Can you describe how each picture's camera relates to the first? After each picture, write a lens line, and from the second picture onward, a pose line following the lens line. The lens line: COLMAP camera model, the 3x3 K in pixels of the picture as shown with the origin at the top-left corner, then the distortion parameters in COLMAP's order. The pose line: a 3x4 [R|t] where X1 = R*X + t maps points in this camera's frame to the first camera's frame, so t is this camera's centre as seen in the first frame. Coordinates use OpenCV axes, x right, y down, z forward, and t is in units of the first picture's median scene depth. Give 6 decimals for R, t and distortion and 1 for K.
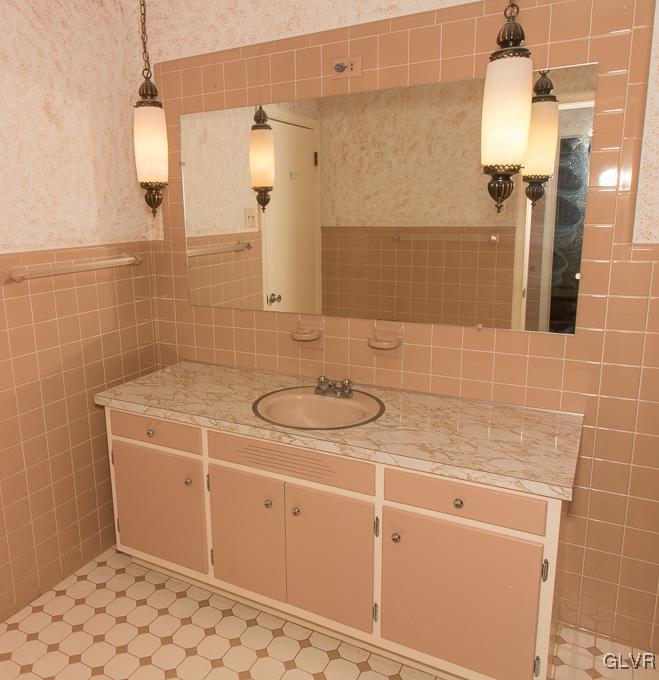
lens RADIAL K [[554.0, 0, 292.4], [0, 554.0, 340.6], [0, 0, 1]] dist [-0.014281, -0.009132]
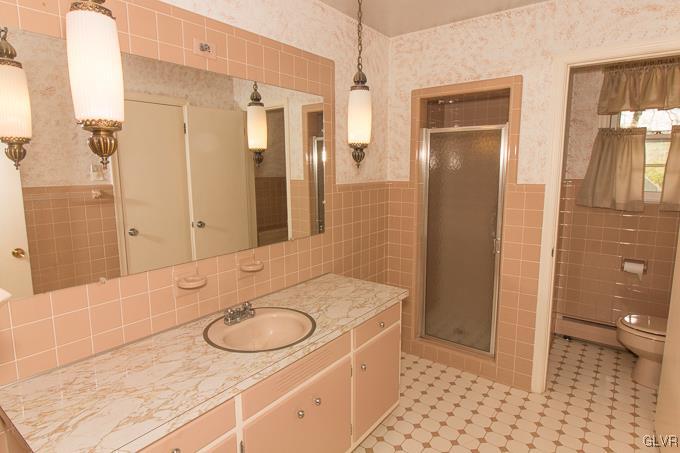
lens RADIAL K [[393.6, 0, 339.8], [0, 393.6, 212.2], [0, 0, 1]] dist [0.006744, 0.001157]
pose [[0.164316, -0.109682, 0.980291, -0.719331], [0.218500, 0.973158, 0.072259, -0.144683], [-0.961903, 0.202320, 0.183871, 0.621409]]
